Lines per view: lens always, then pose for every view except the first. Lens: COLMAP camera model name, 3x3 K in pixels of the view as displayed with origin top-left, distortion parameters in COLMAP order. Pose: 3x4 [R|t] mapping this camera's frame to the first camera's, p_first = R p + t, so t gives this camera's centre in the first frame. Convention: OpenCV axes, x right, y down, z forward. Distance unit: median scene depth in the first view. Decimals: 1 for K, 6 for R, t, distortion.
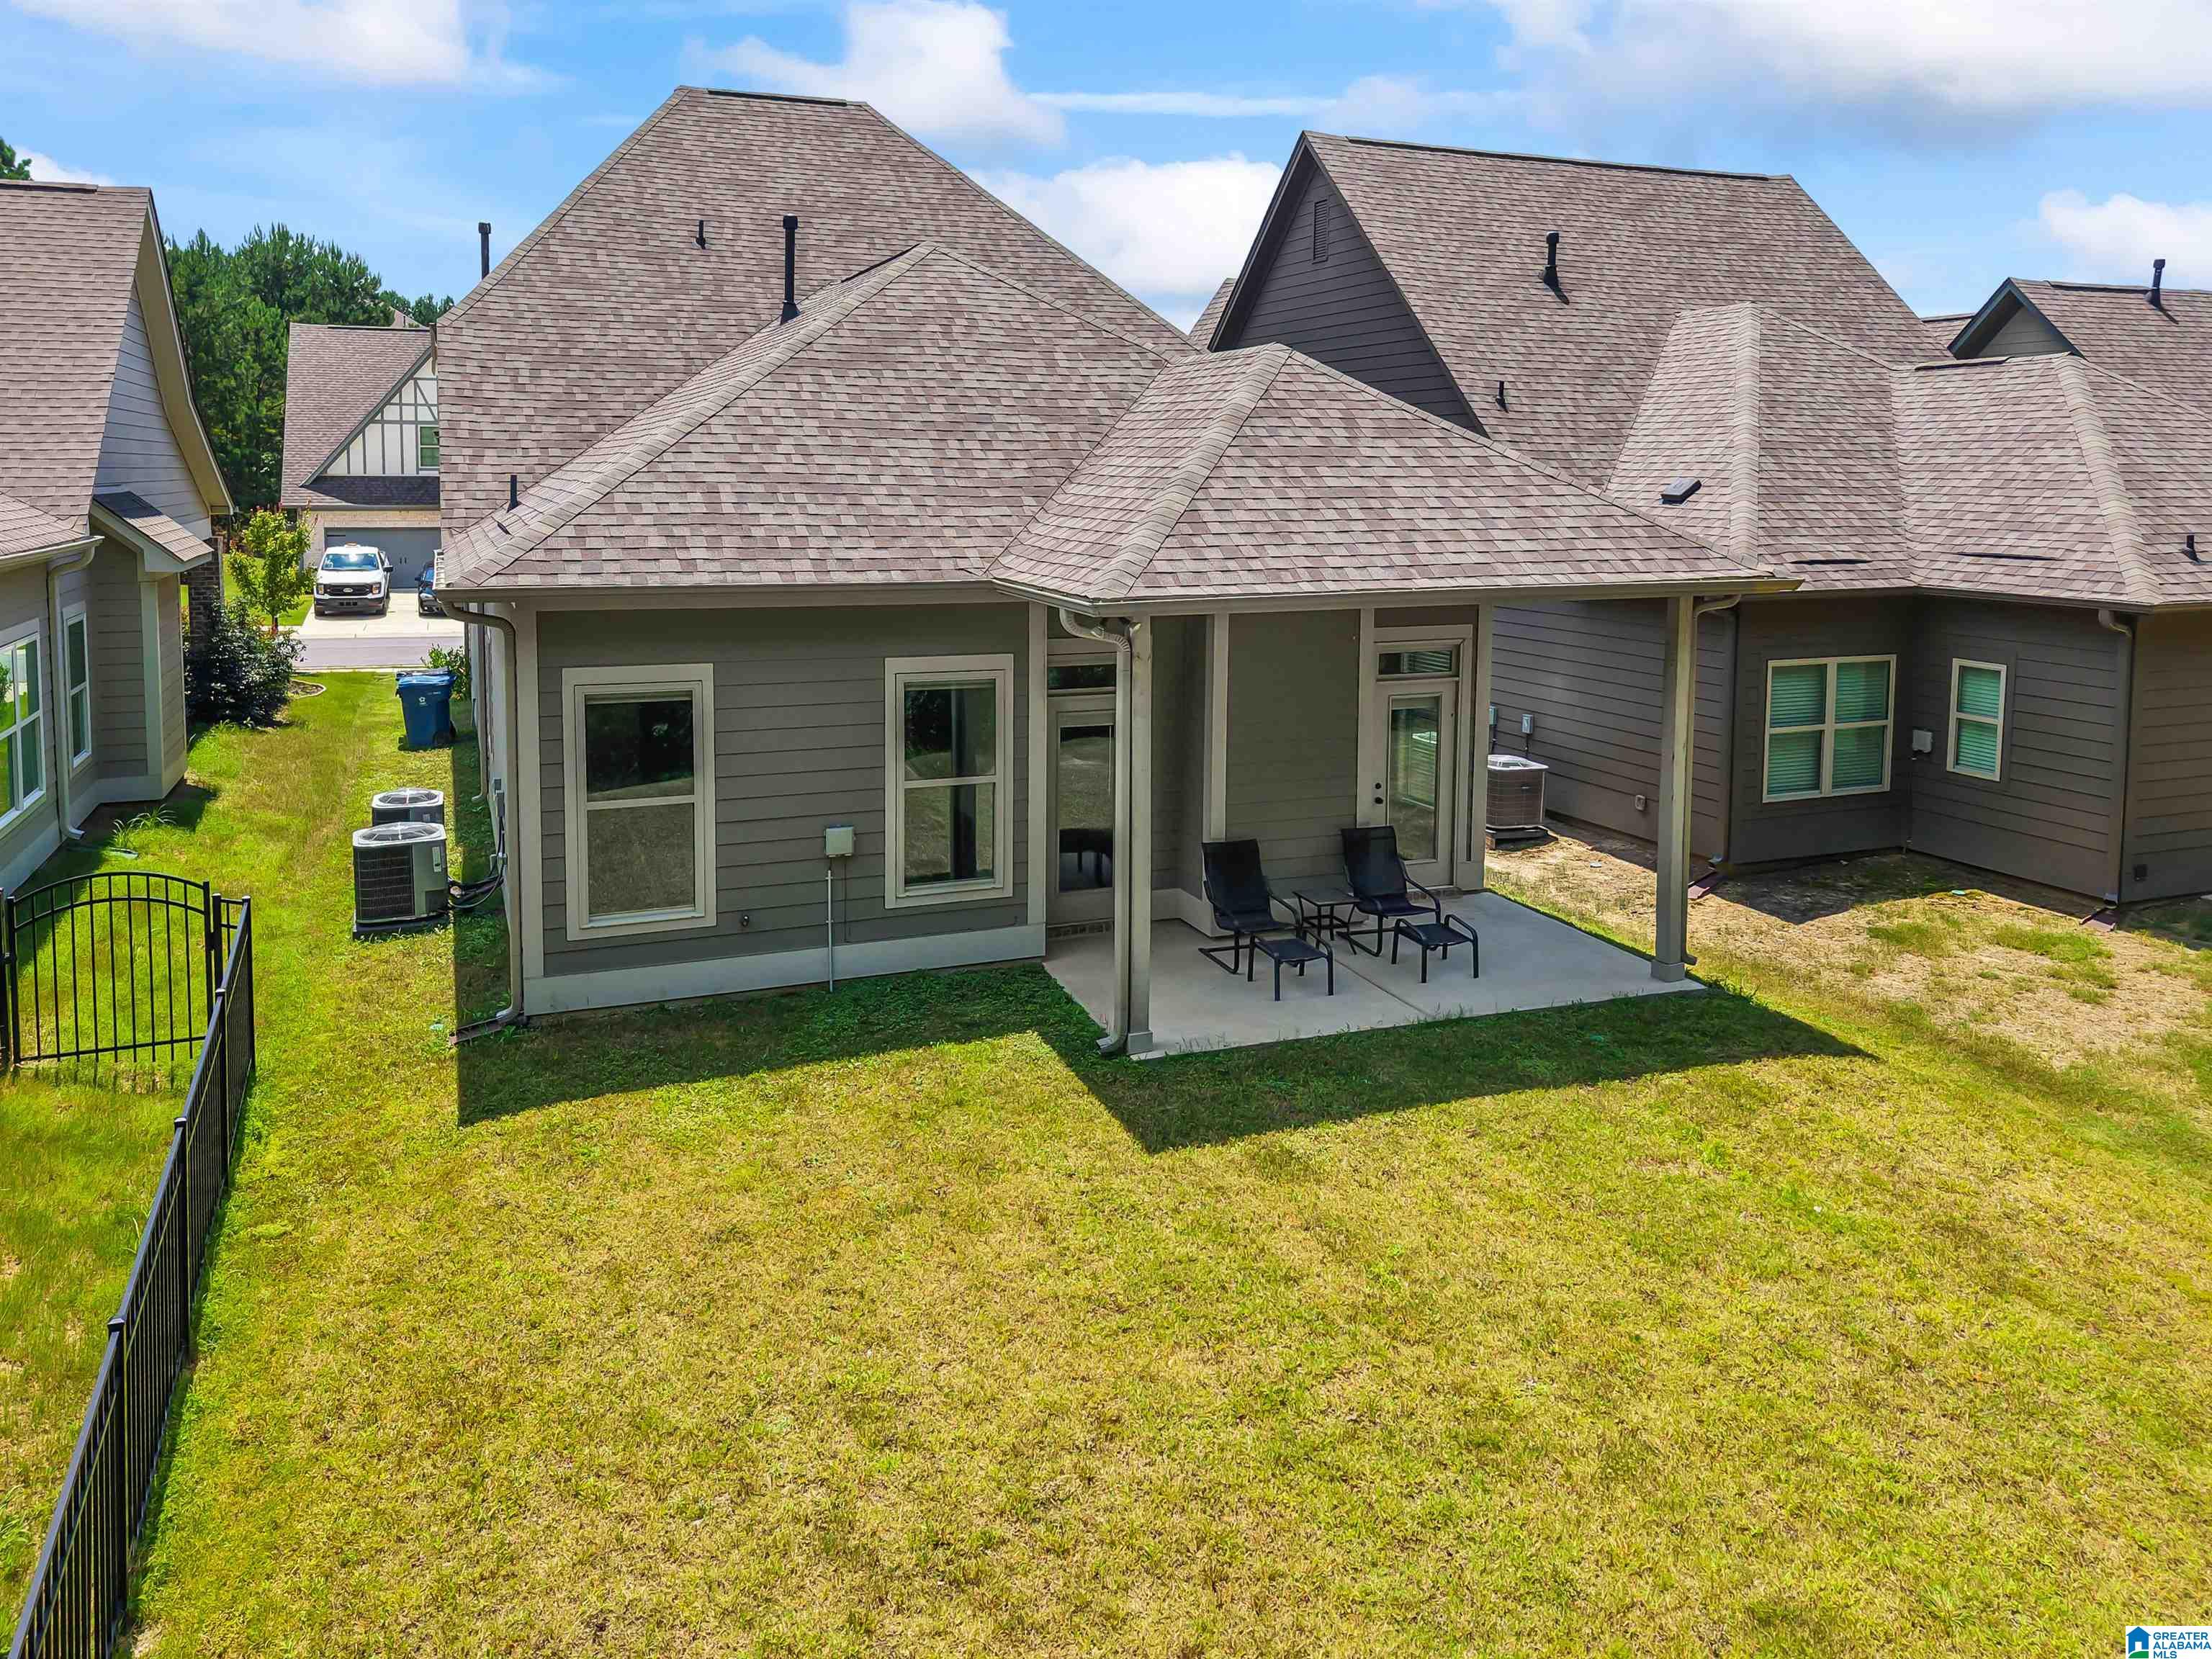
lens RADIAL K [[1598.0, 0, 1086.9], [0, 1598.0, 603.0], [0, 0, 1]] dist [0.008271, -0.002605]
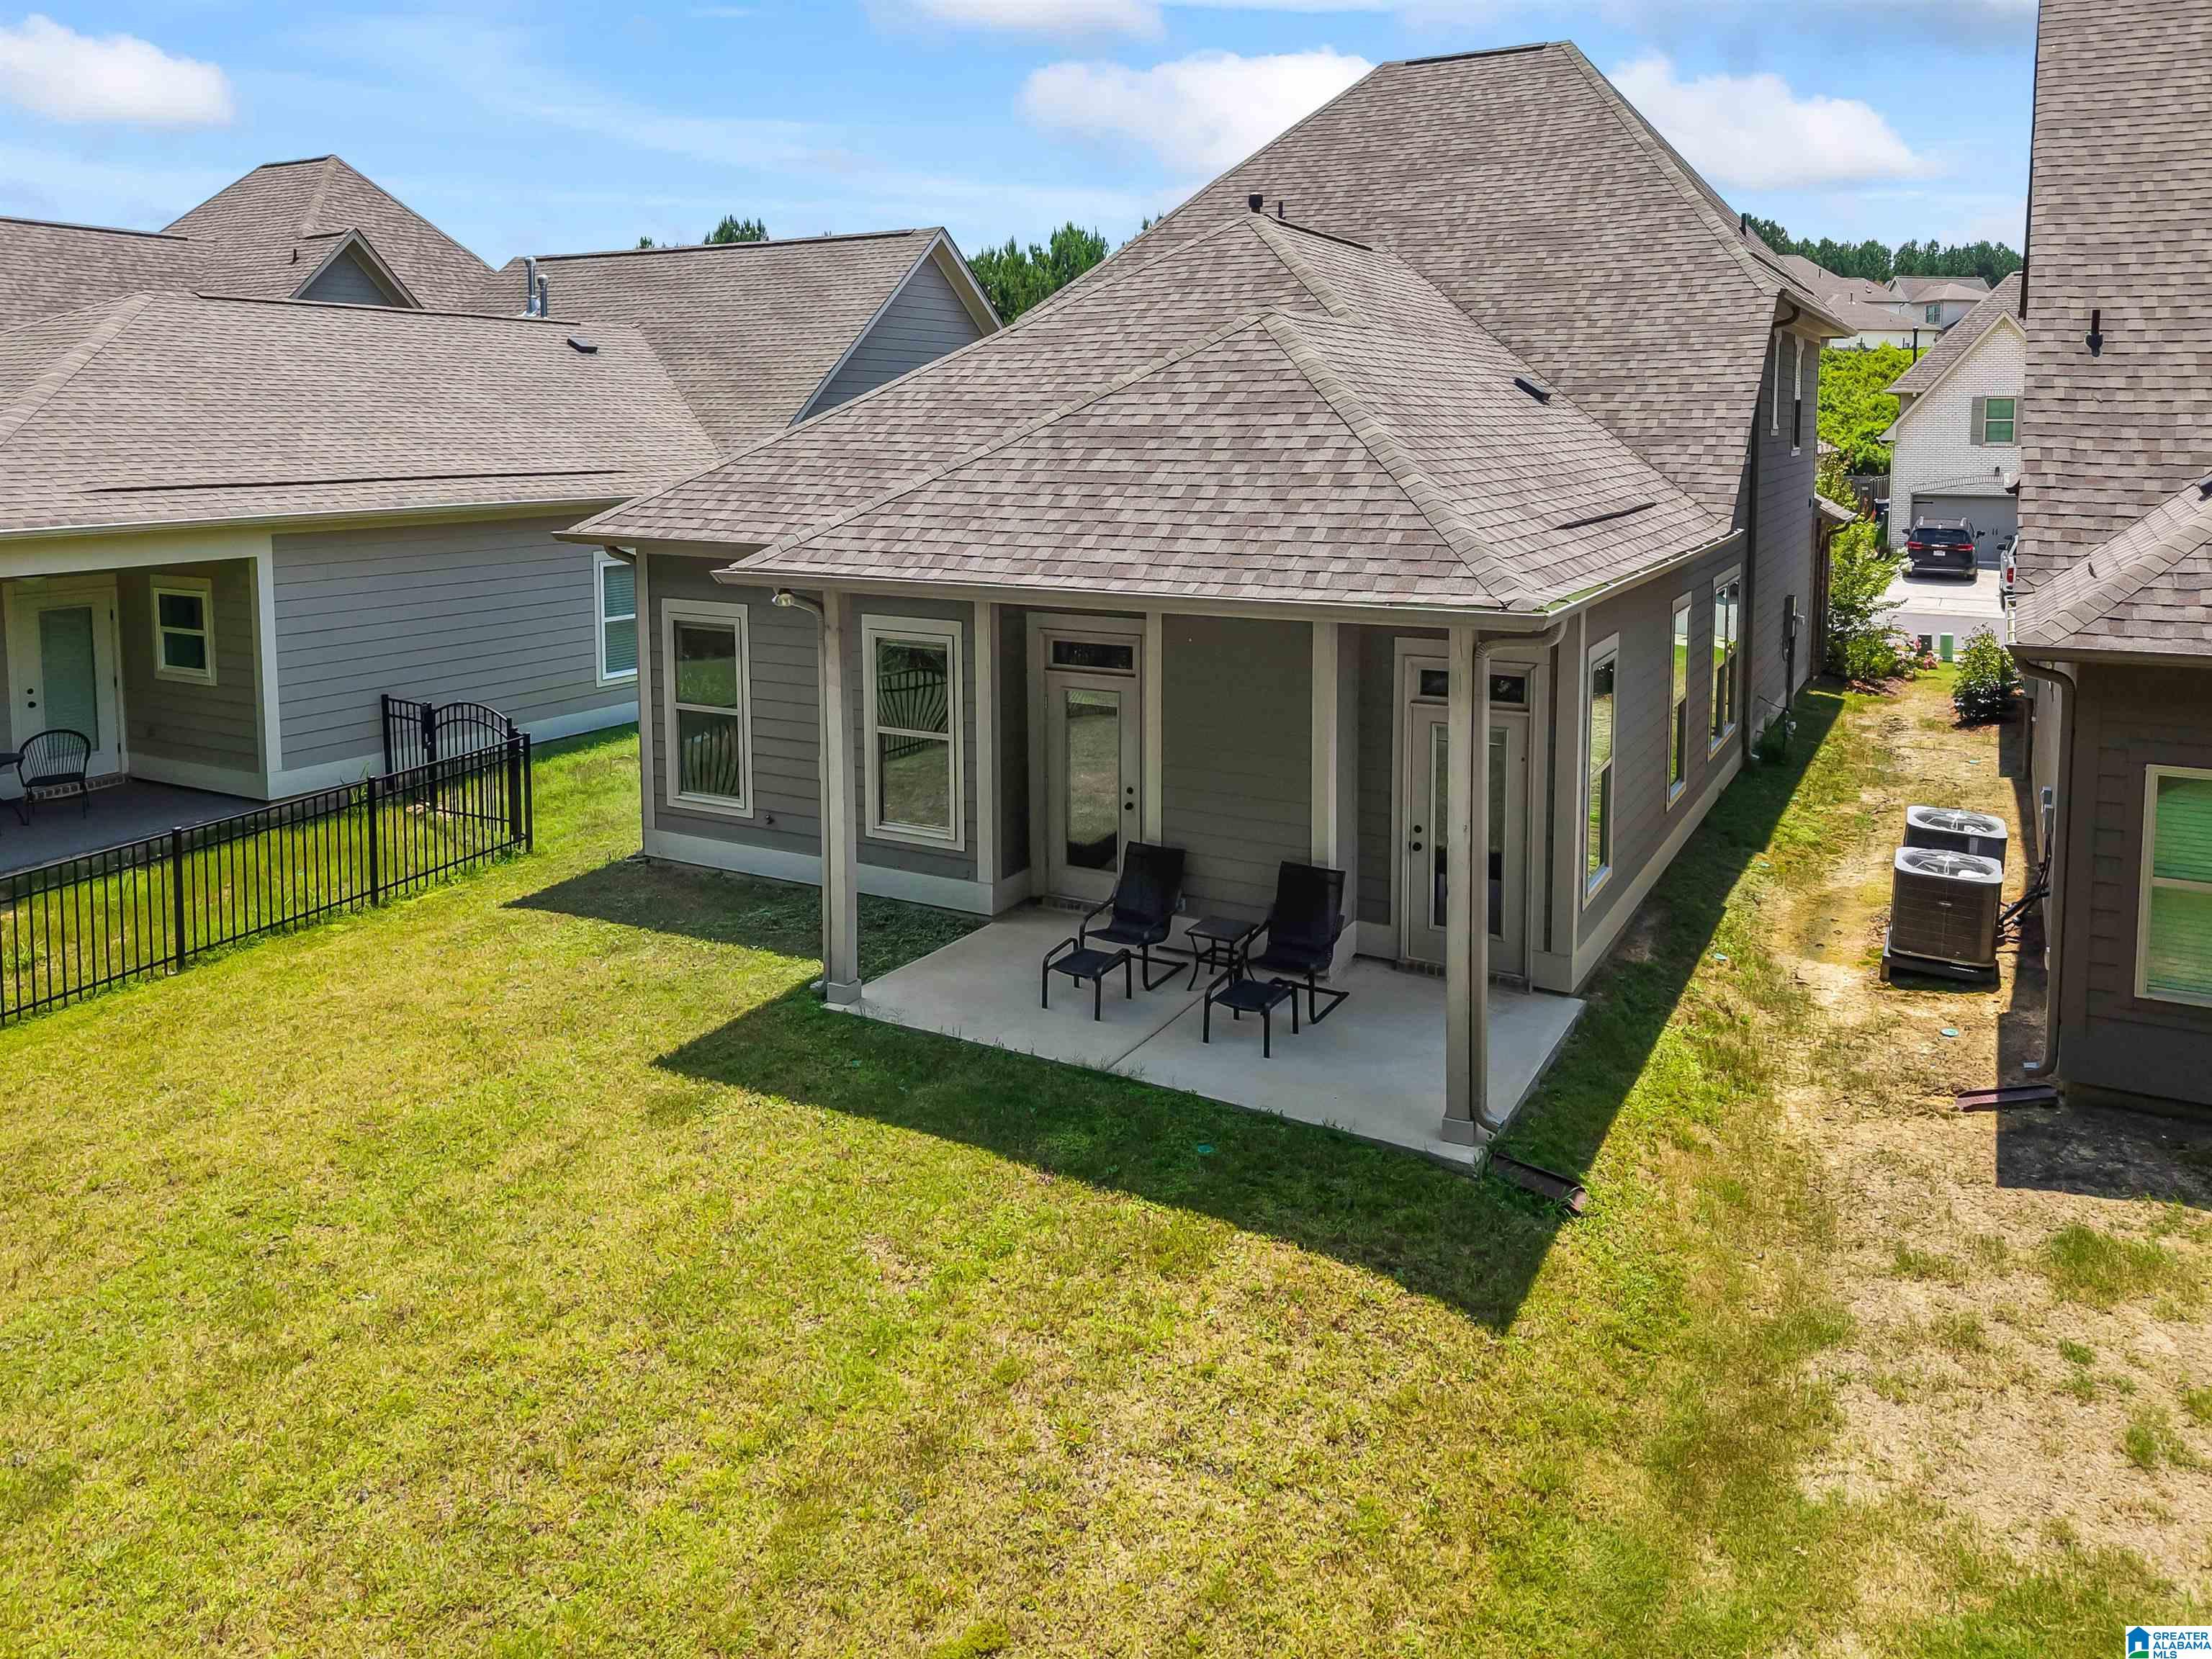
lens RADIAL K [[1617.2, 0, 1104.3], [0, 1617.2, 548.4], [0, 0, 1]] dist [0.010400, -0.004547]
pose [[0.633109, 0.054664, -0.772130, 0.706593], [-0.058635, 0.998024, 0.022578, -0.039224], [0.771839, 0.030980, 0.635063, 0.331615]]
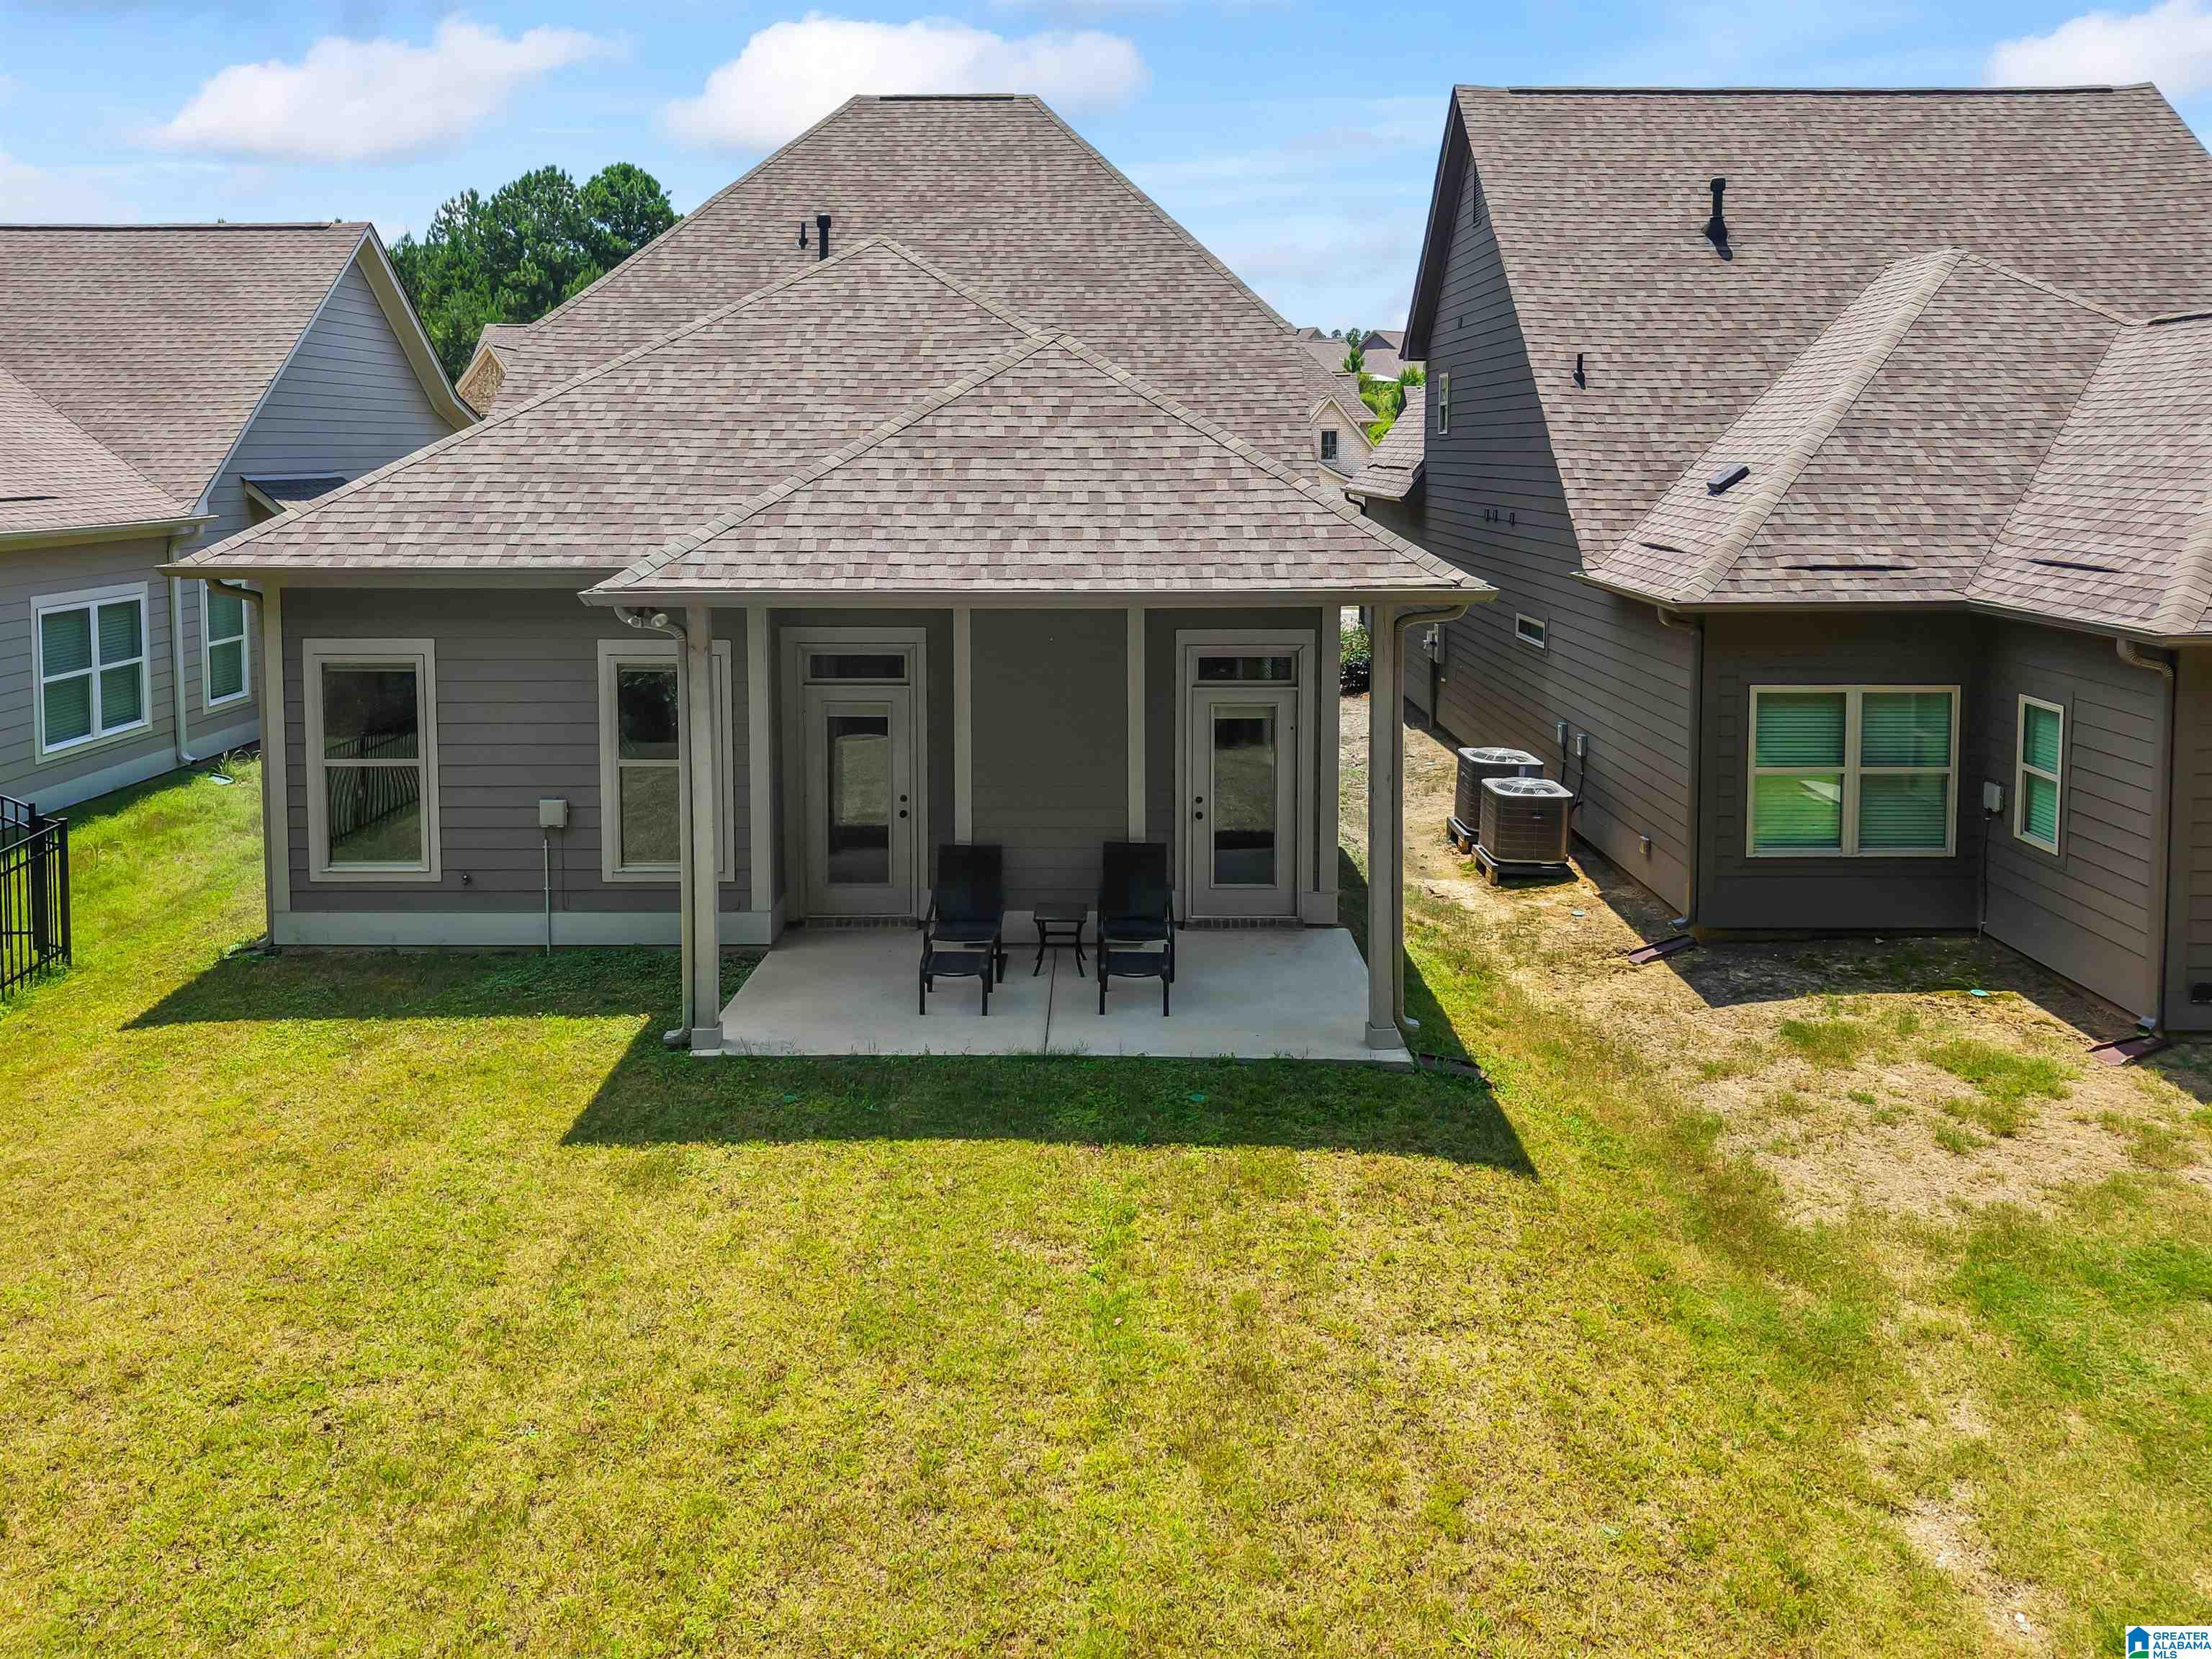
lens RADIAL K [[1617.2, 0, 1104.3], [0, 1617.2, 548.4], [0, 0, 1]] dist [0.010400, -0.004547]
pose [[0.930758, 0.017542, -0.365214, 0.462762], [-0.025483, 0.999532, -0.016935, -0.013300], [0.364746, 0.025069, 0.930770, 0.107248]]
